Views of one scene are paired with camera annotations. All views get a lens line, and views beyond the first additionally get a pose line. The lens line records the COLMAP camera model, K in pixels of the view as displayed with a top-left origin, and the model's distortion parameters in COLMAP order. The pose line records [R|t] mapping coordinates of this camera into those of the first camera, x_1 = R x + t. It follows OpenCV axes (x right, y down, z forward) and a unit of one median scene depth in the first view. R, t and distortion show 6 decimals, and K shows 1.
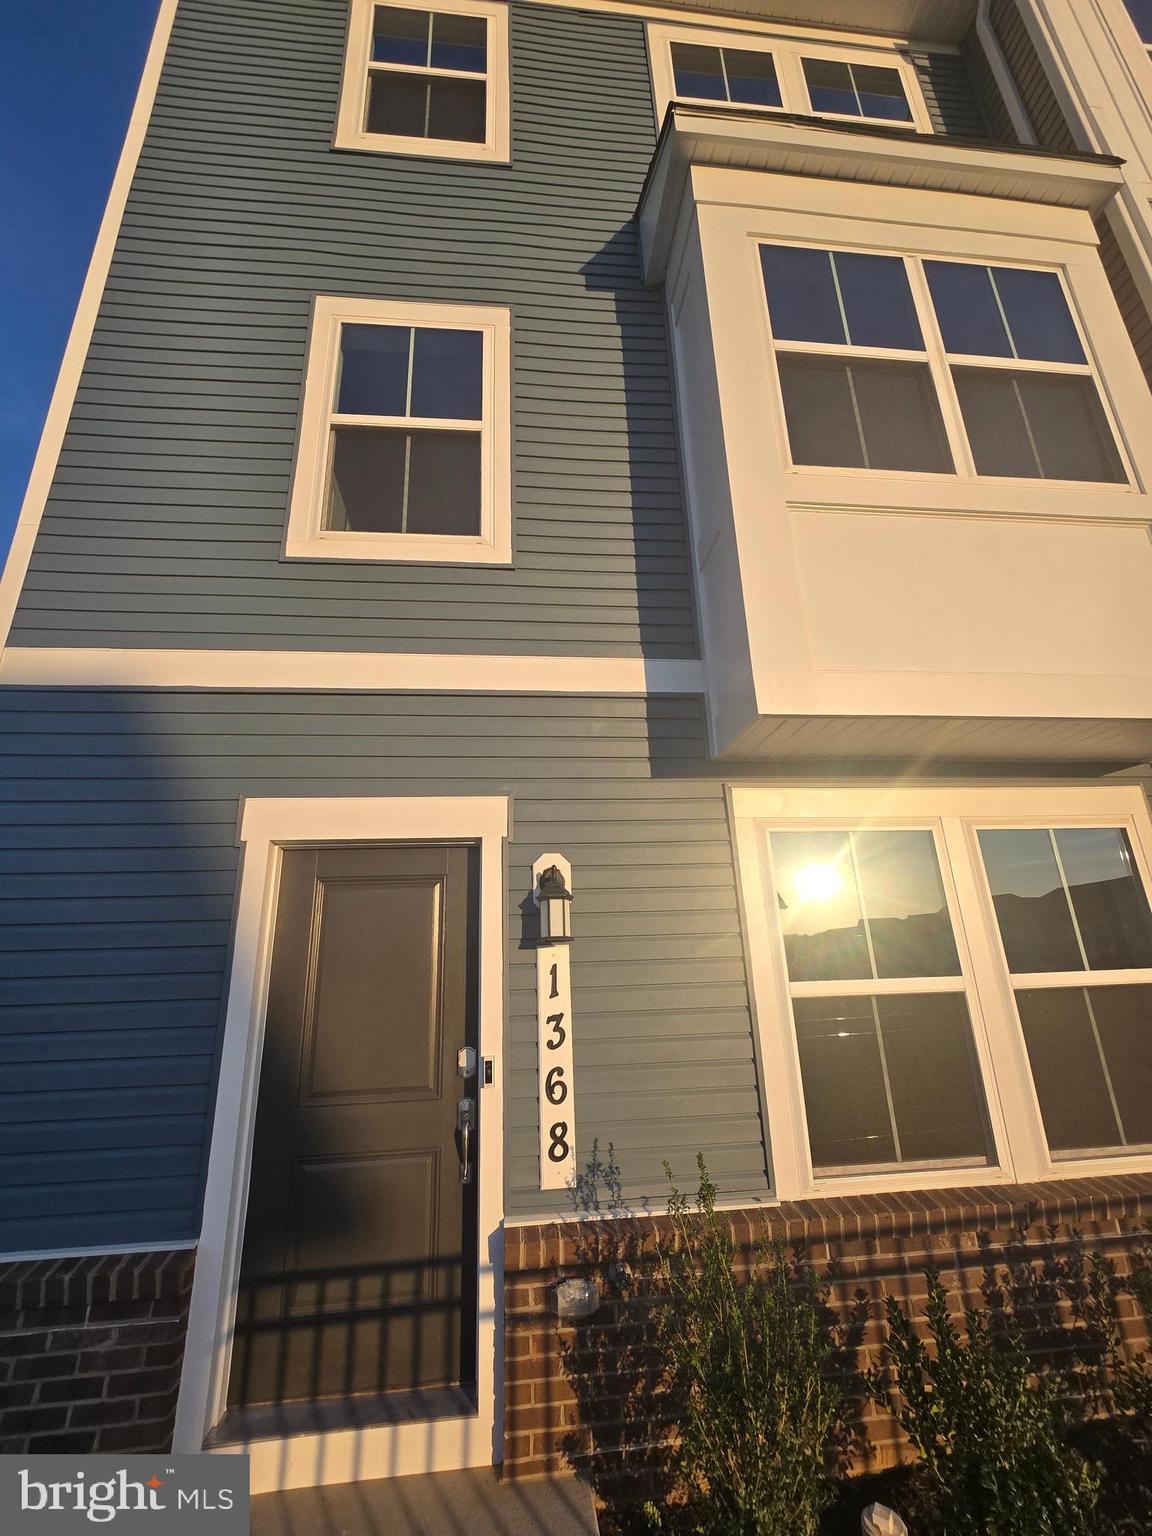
lens RADIAL K [[625.0, 0, 575.4], [0, 625.0, 769.8], [0, 0, 1]] dist [-0.001642, 0.000704]
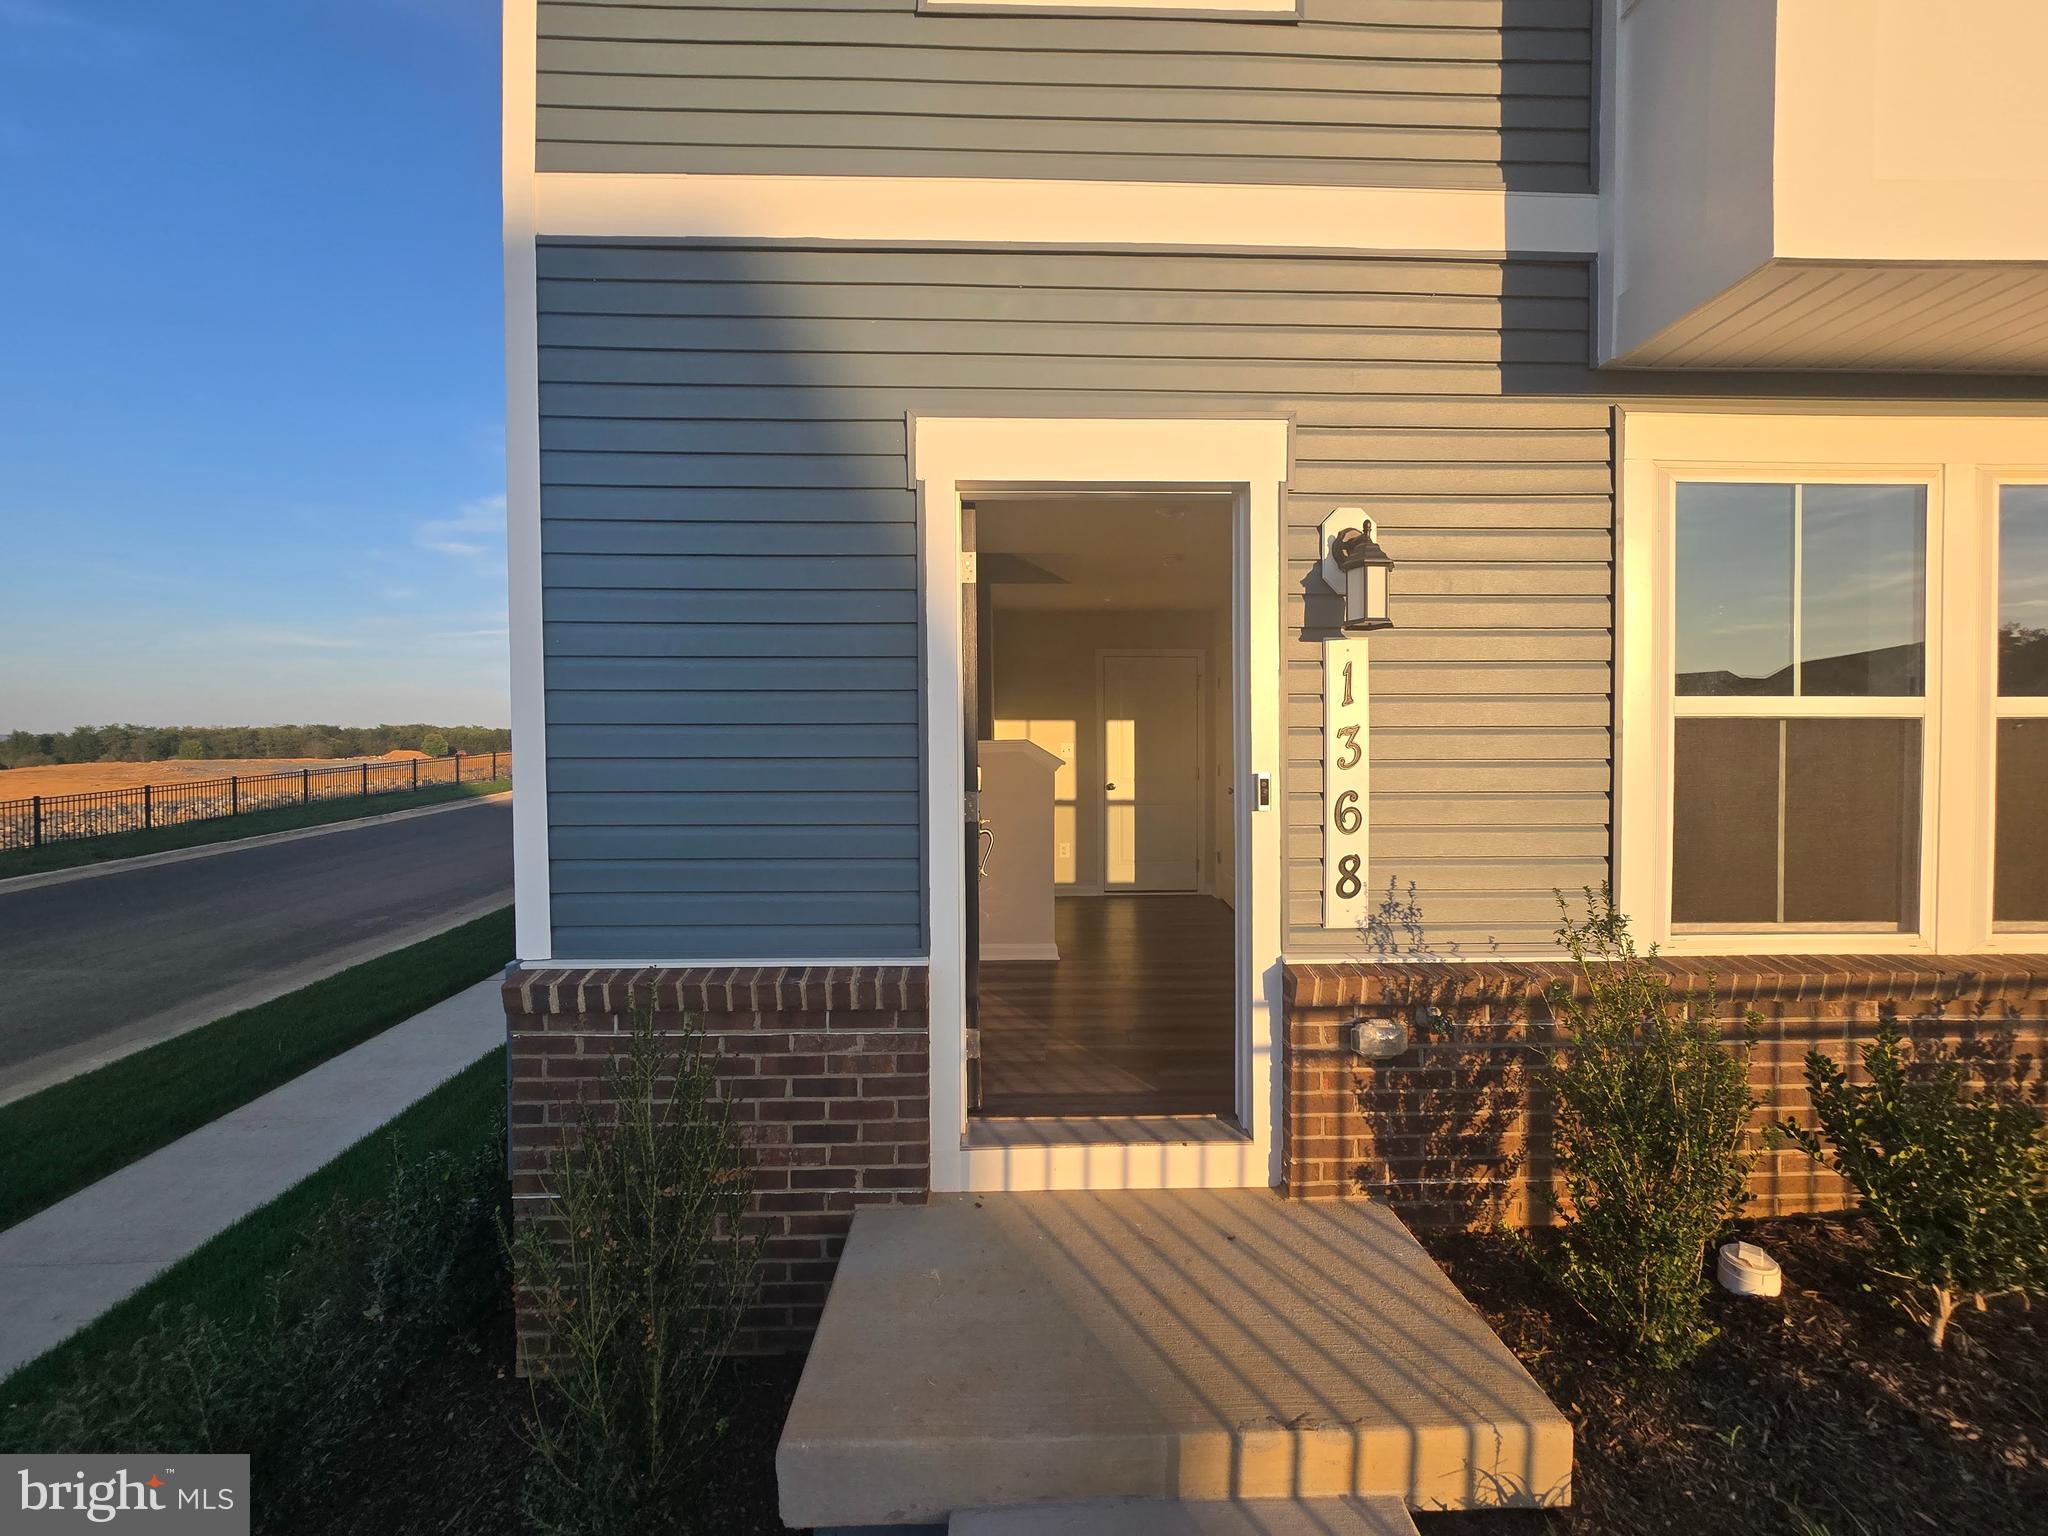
lens RADIAL K [[843.9, 0, 1029.7], [0, 843.9, 761.2], [0, 0, 1]] dist [-0.000777, 0.001032]
pose [[0.996980, 0.030331, -0.071486, -0.358707], [-0.006463, 0.949779, 0.312856, 0.125460], [0.077385, -0.311449, 0.947107, 0.003676]]
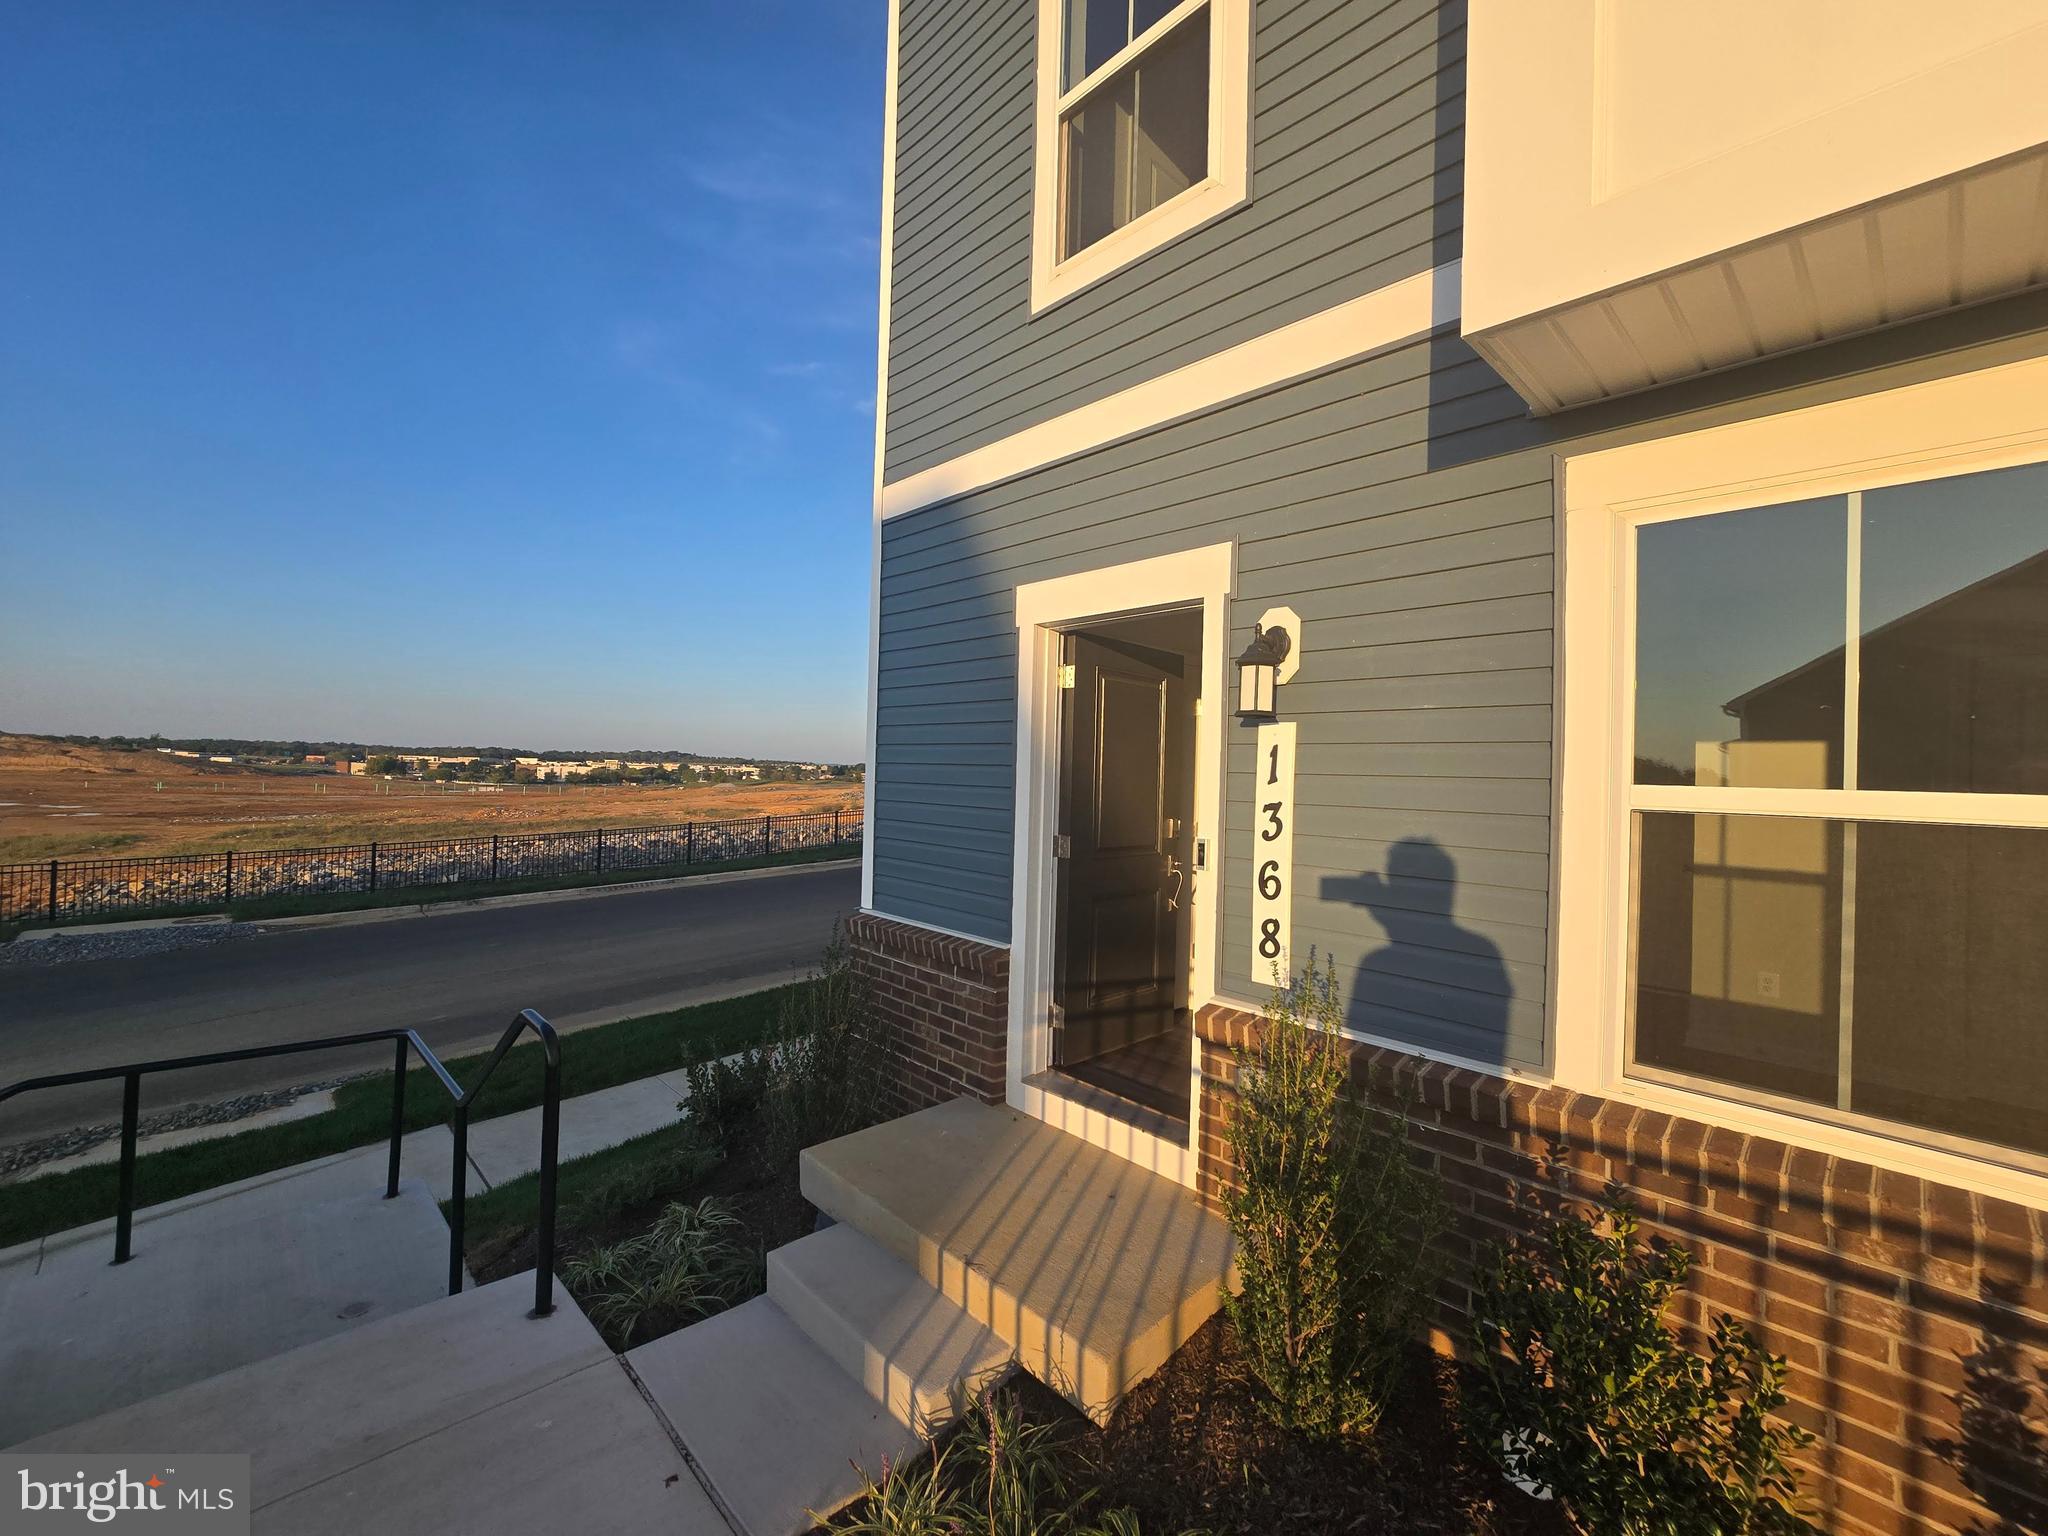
lens RADIAL K [[843.9, 0, 1029.7], [0, 843.9, 761.2], [0, 0, 1]] dist [-0.000777, 0.001032]
pose [[0.611069, 0.037511, -0.790688, 0.693045], [0.191475, 0.962209, 0.193626, 0.063536], [0.768071, -0.269716, 0.580793, 0.122726]]
